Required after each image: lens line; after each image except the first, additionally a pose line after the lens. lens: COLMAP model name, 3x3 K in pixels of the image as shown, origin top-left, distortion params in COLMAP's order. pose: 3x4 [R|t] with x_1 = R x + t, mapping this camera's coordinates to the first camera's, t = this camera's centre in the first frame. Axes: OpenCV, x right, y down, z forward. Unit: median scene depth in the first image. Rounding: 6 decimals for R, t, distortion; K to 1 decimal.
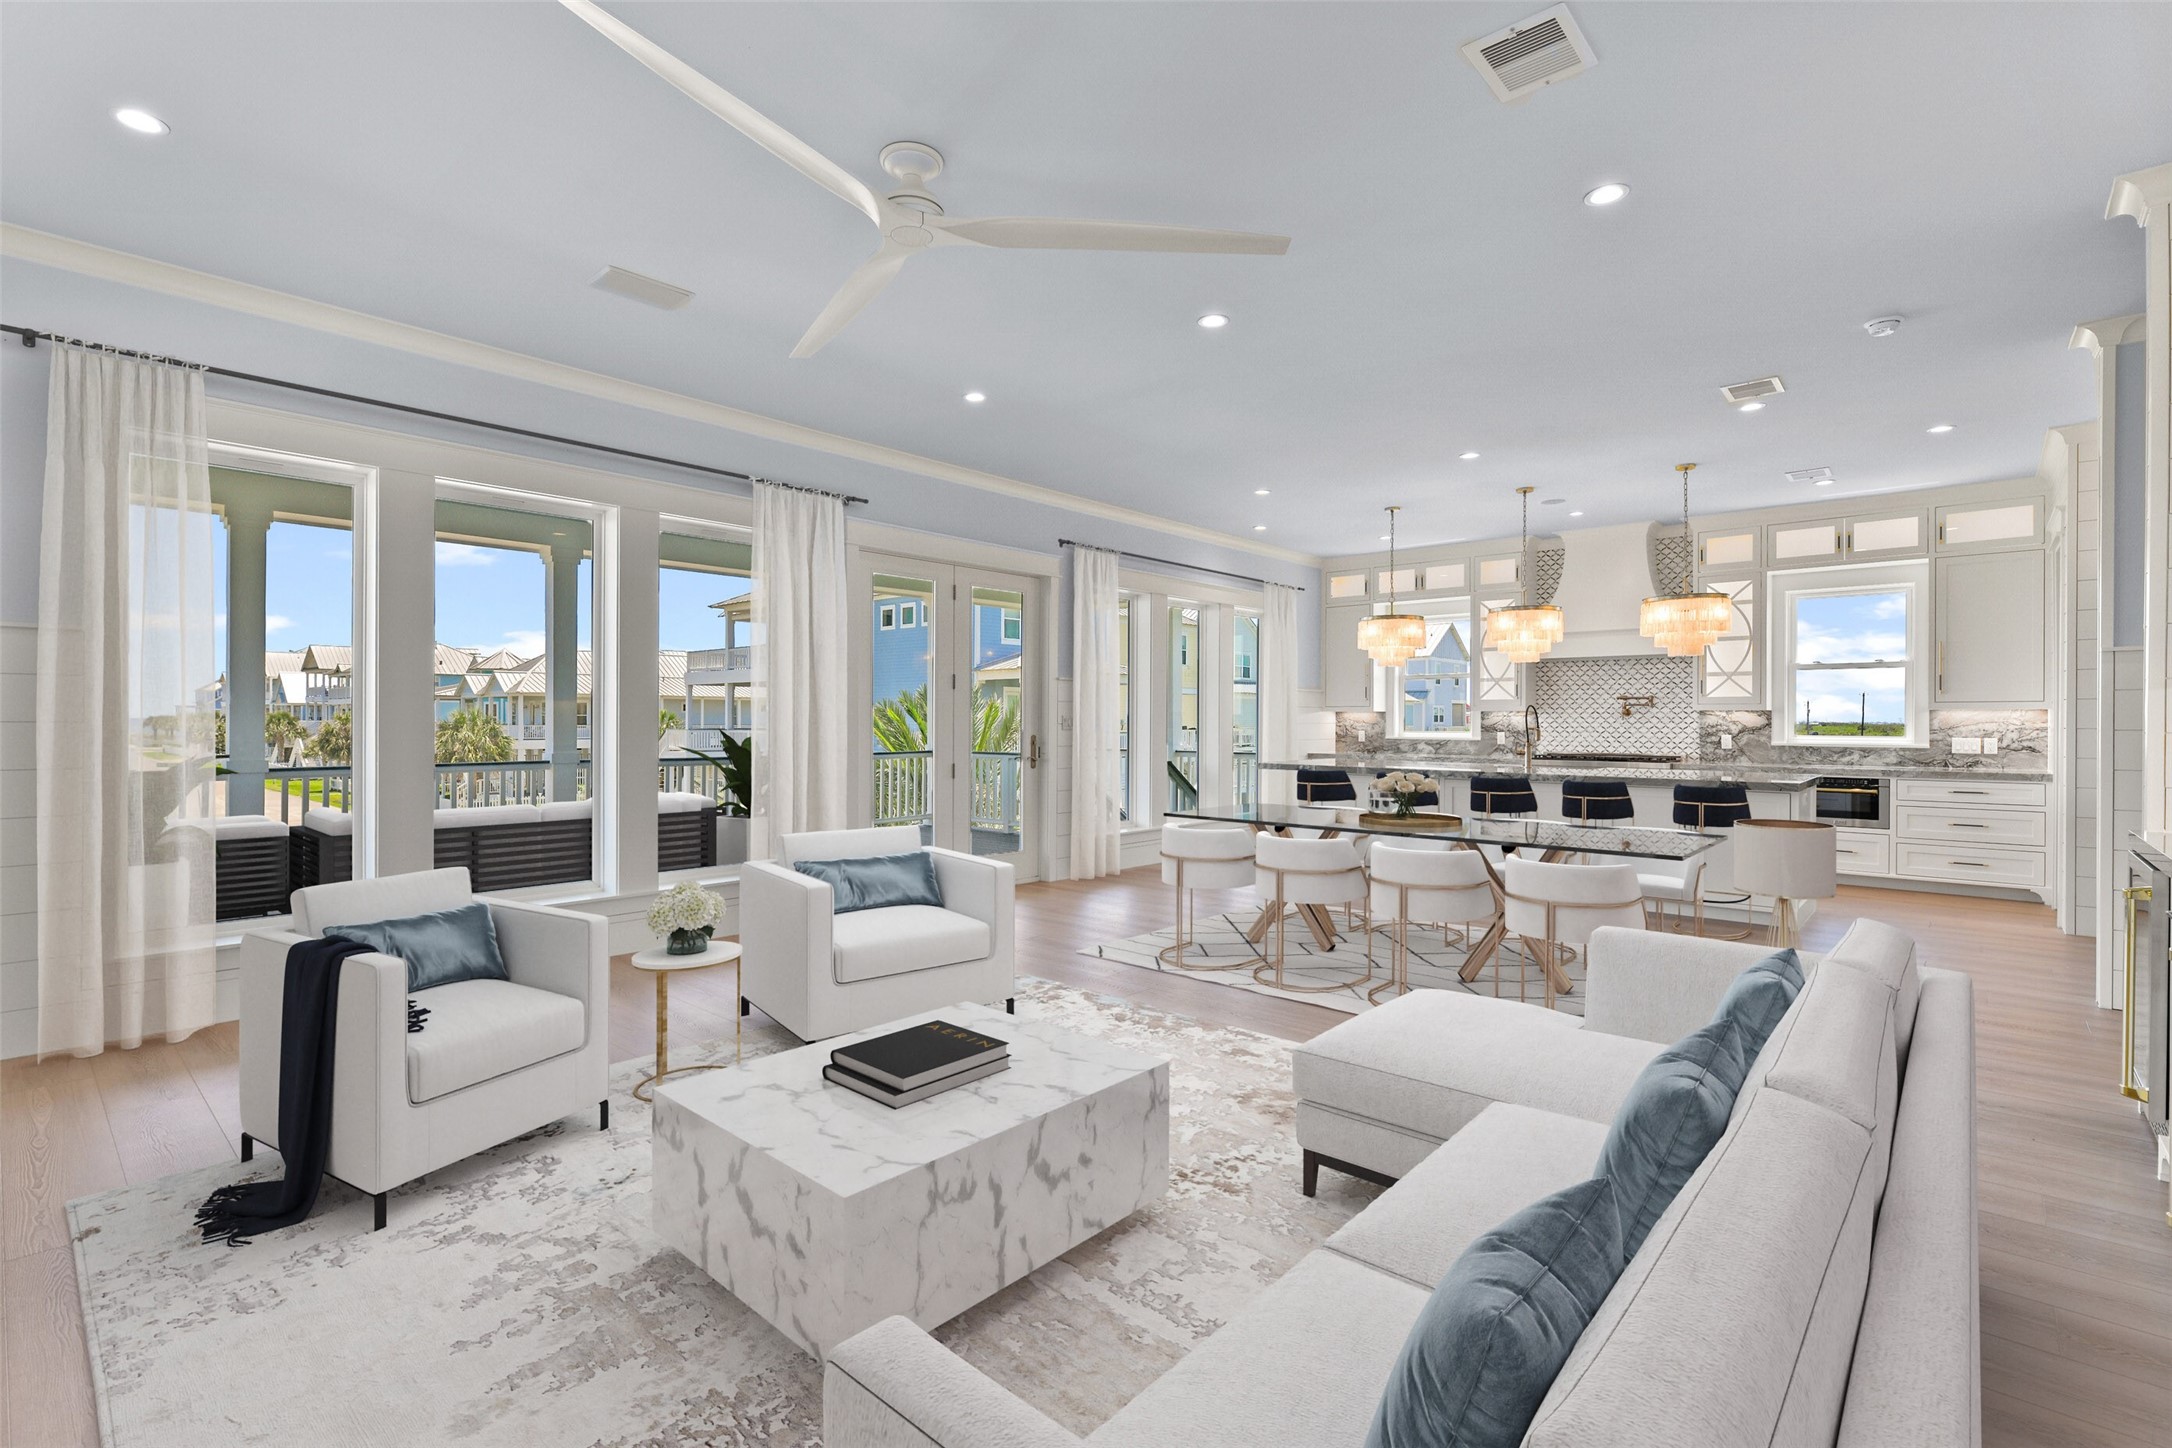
lens RADIAL K [[968.5, 0, 1080.3], [0, 968.5, 714.7], [0, 0, 1]] dist [-0.010853, 0.000419]
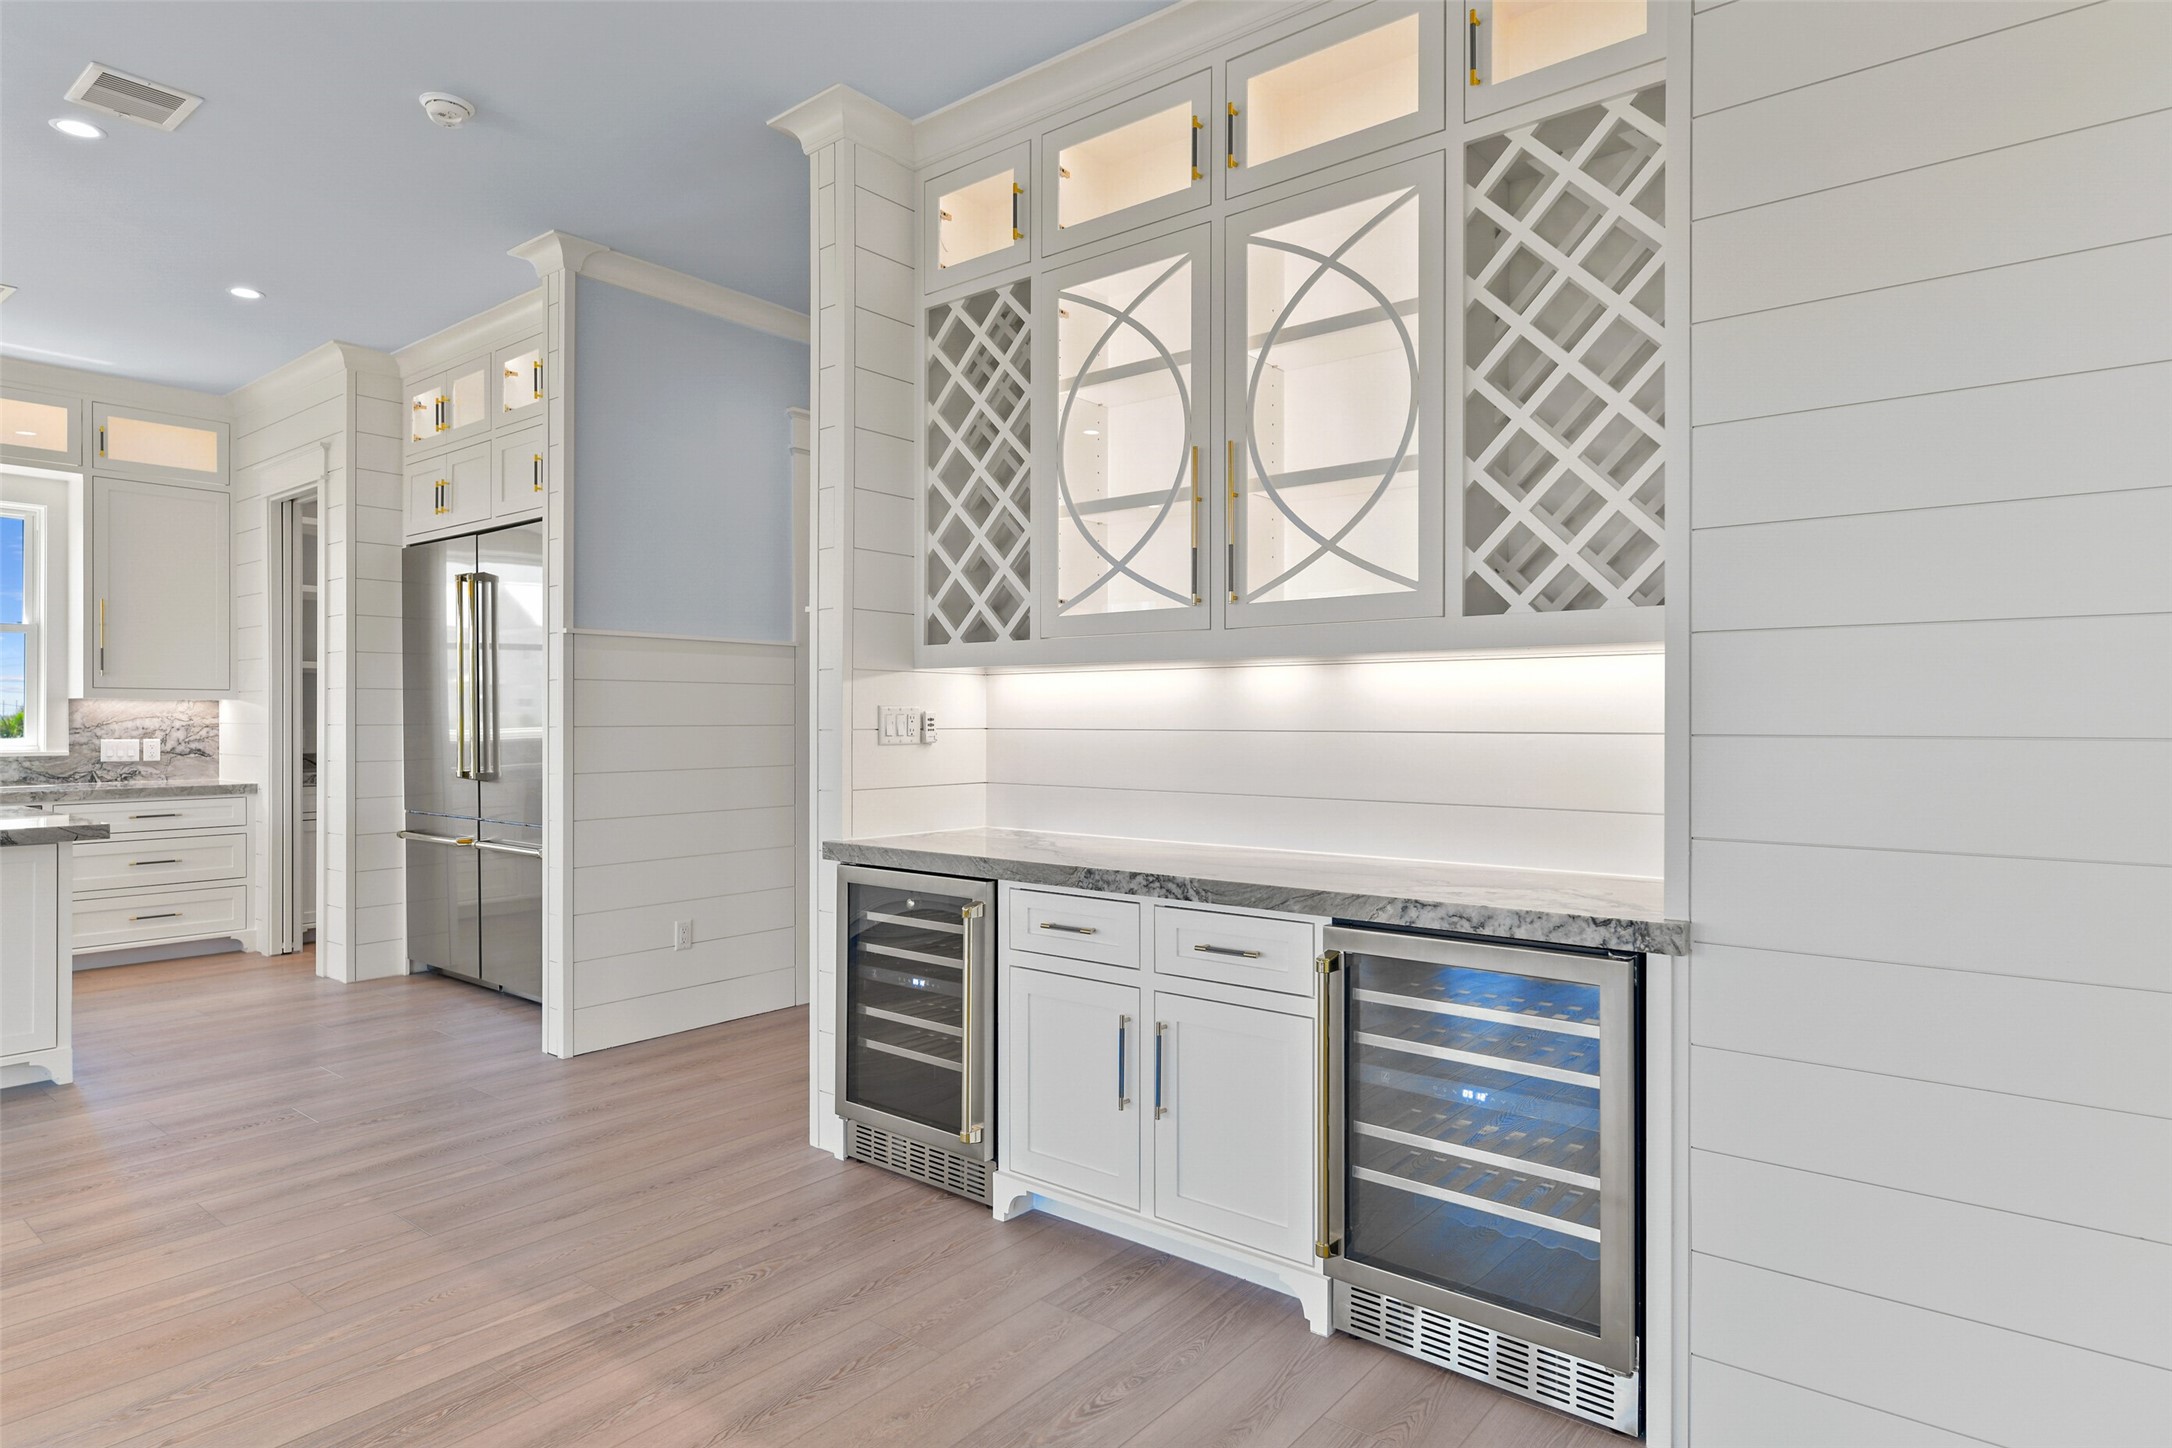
lens RADIAL K [[1193.5, 0, 1089.6], [0, 1193.5, 728.1], [0, 0, 1]] dist [0.007725, -0.002876]
pose [[-0.065336, -0.008700, 0.997825, -0.003557], [-0.009991, 0.999918, 0.008064, 0.001513], [-0.997813, -0.009442, -0.065418, 0.305523]]
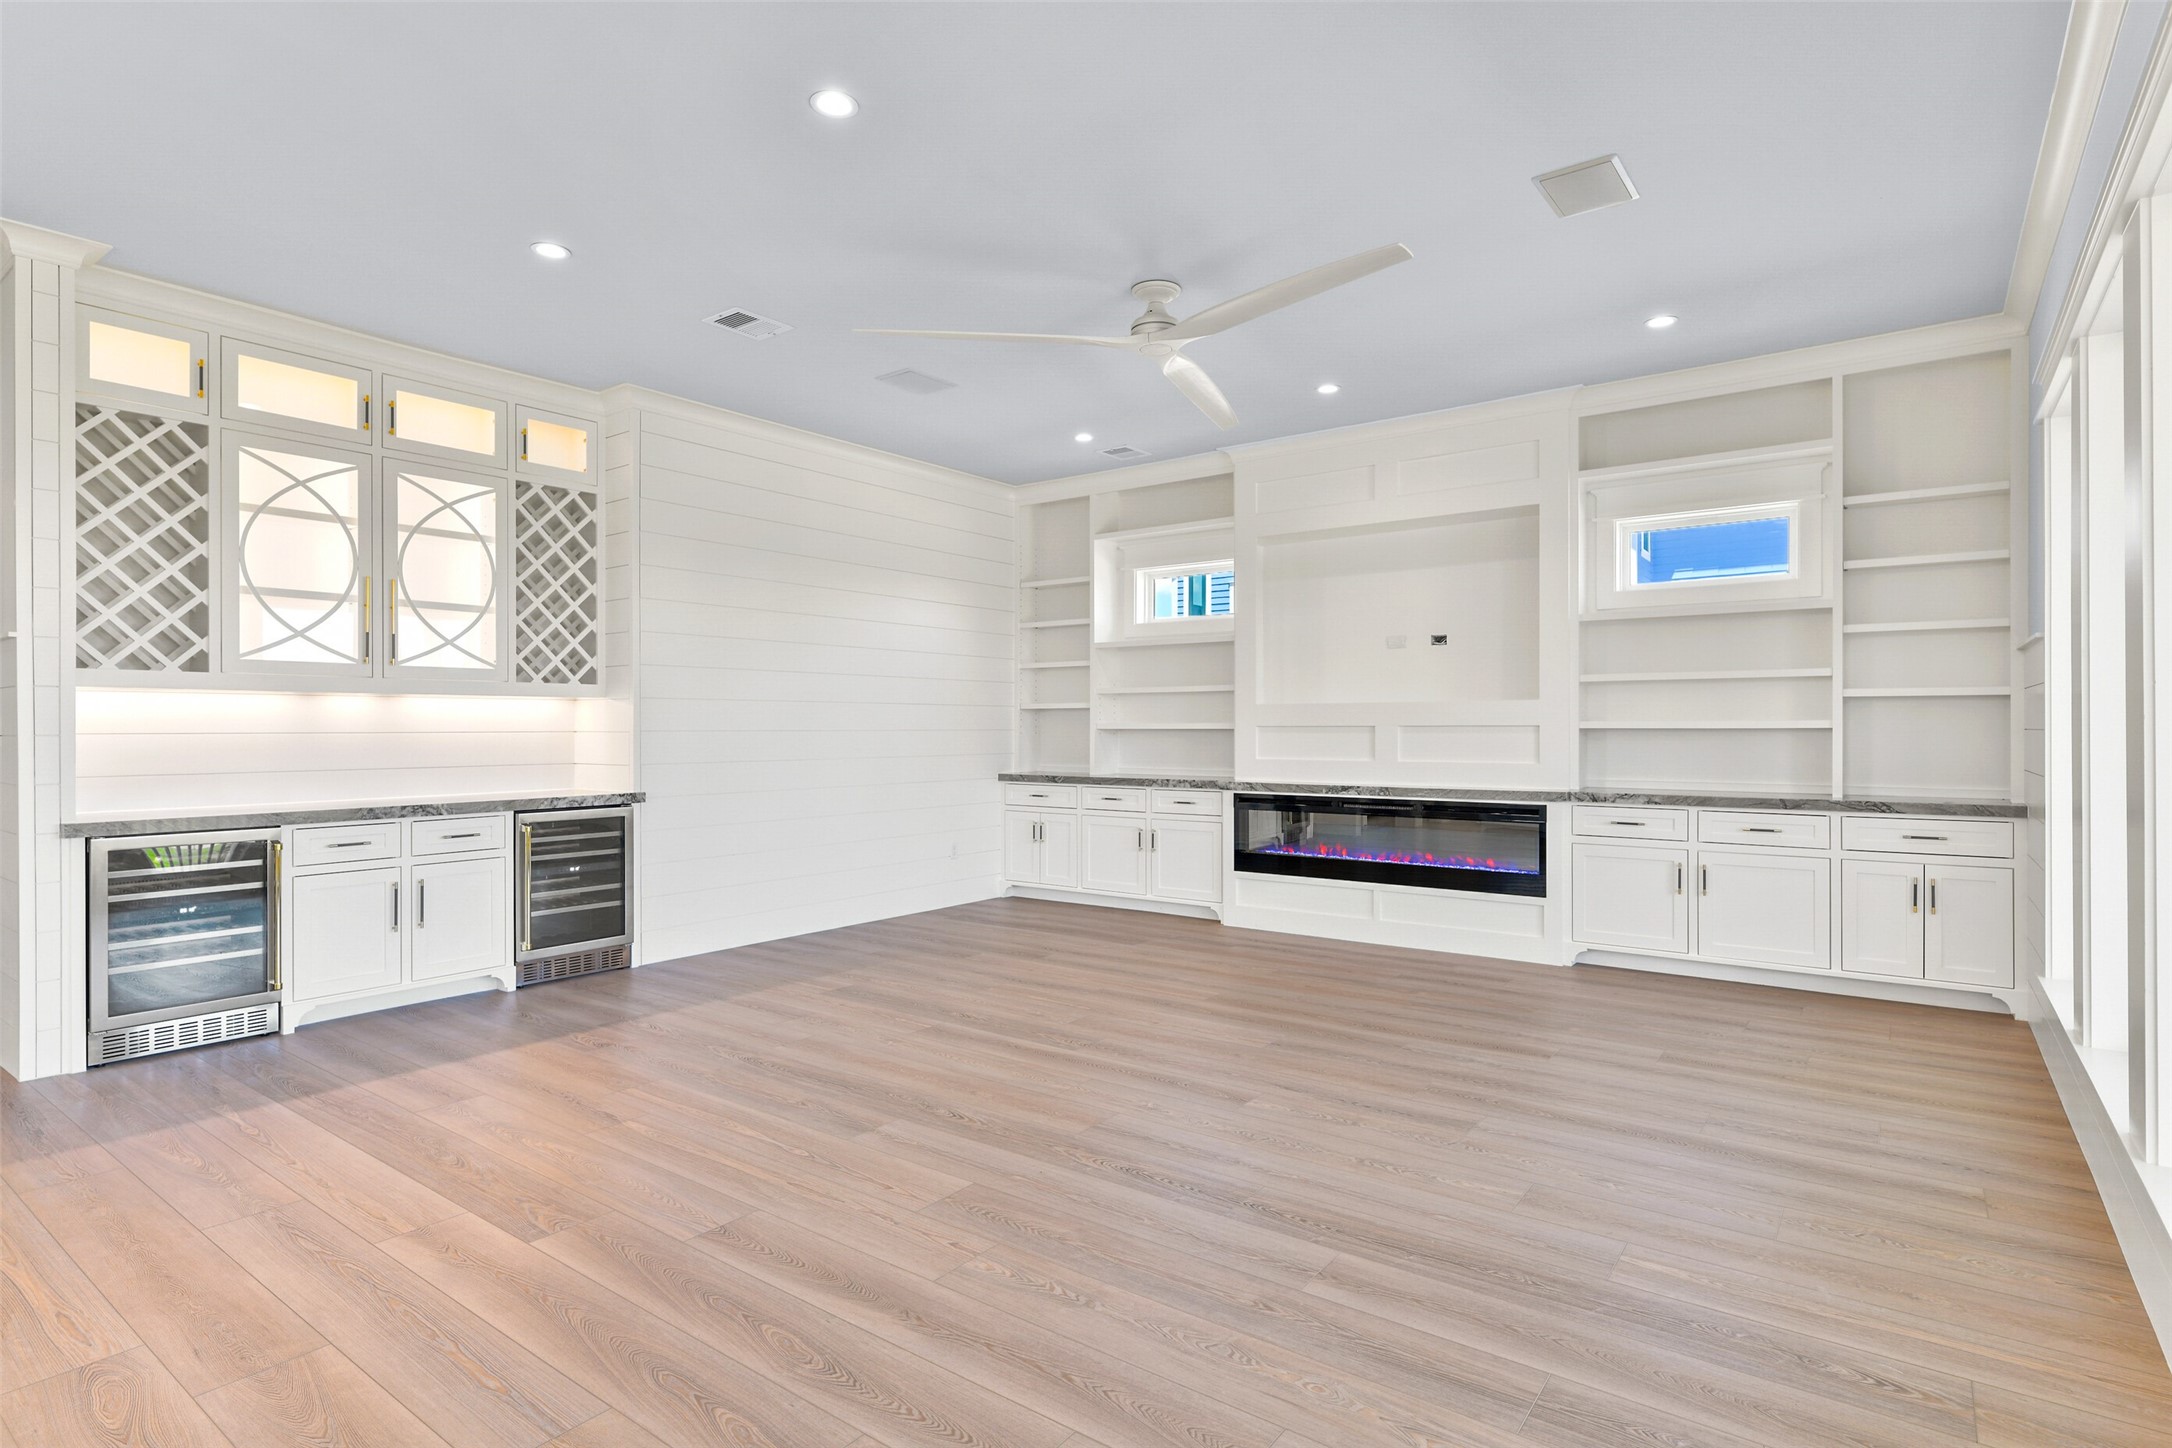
lens RADIAL K [[1097.2, 0, 1086.9], [0, 1097.2, 728.1], [0, 0, 1]] dist [0.003671, -0.001527]
pose [[-0.995355, -0.003030, -0.096228, 0.019482], [-0.002544, 0.999983, -0.005182, 0.004669], [0.096242, -0.004913, -0.995346, 0.884418]]
